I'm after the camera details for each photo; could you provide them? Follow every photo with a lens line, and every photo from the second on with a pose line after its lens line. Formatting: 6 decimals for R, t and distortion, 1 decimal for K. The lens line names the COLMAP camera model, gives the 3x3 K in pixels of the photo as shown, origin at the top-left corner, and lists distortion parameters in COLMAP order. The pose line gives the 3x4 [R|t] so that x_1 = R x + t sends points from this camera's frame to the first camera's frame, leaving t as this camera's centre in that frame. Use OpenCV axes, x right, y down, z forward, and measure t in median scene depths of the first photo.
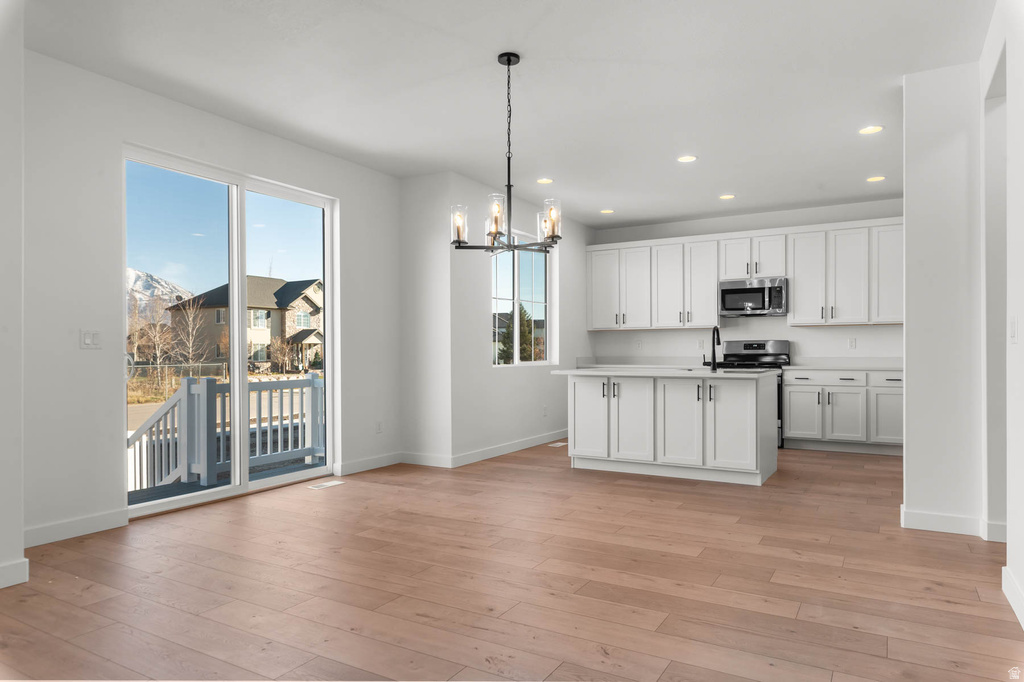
lens RADIAL K [[649.9, 0, 519.6], [0, 649.9, 349.6], [0, 0, 1]] dist [-0.001533, 0.001111]
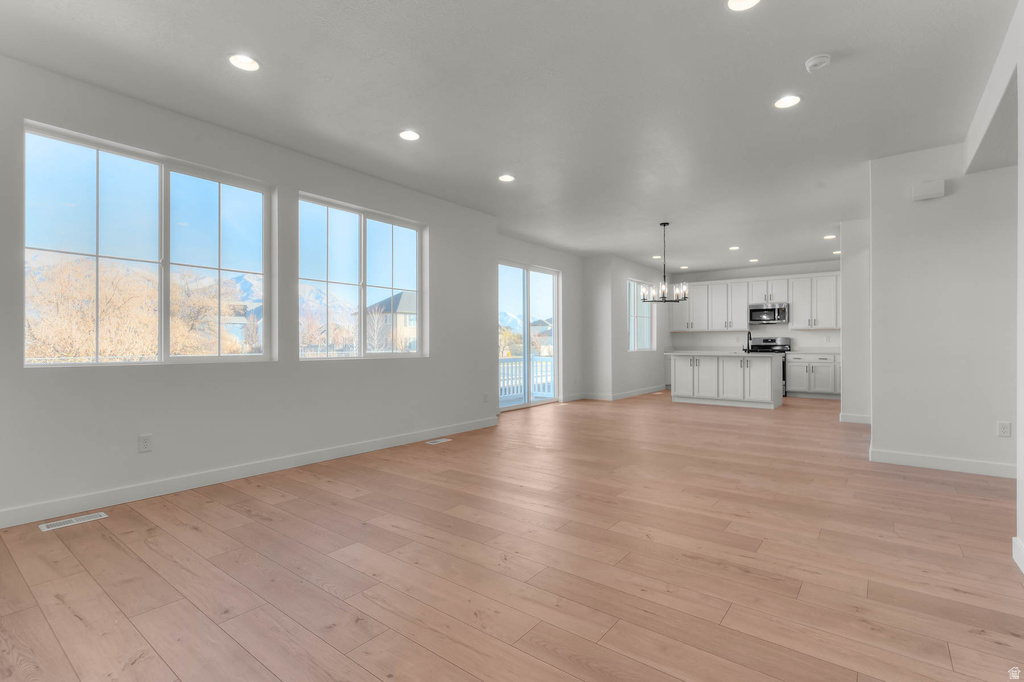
lens RADIAL K [[483.6, 0, 513.8], [0, 483.6, 339.3], [0, 0, 1]] dist [0.002133, 0.000664]
pose [[0.990874, 0.001560, -0.134784, -0.167088], [-0.002230, 0.999986, -0.004821, -0.001264], [0.134775, 0.005078, 0.990863, -0.444524]]
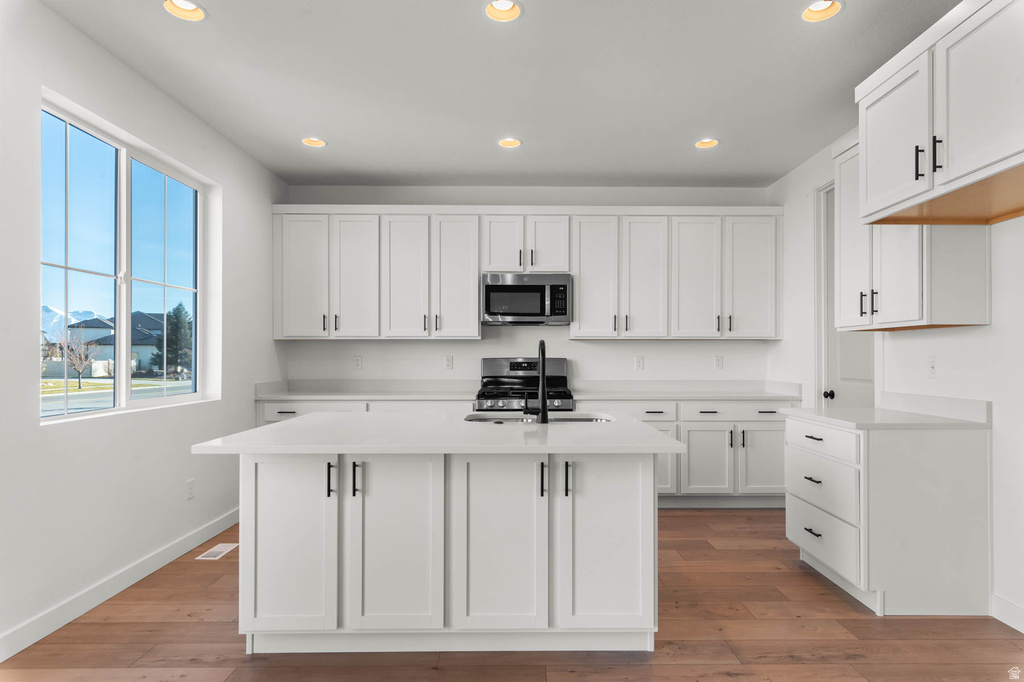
lens RADIAL K [[584.4, 0, 535.3], [0, 584.4, 352.3], [0, 0, 1]] dist [-0.005035, -0.000503]
pose [[0.854856, 0.006701, 0.518822, 0.032766], [-0.005125, 0.999977, -0.004472, -0.018630], [-0.518840, 0.001164, 0.854871, 0.456653]]
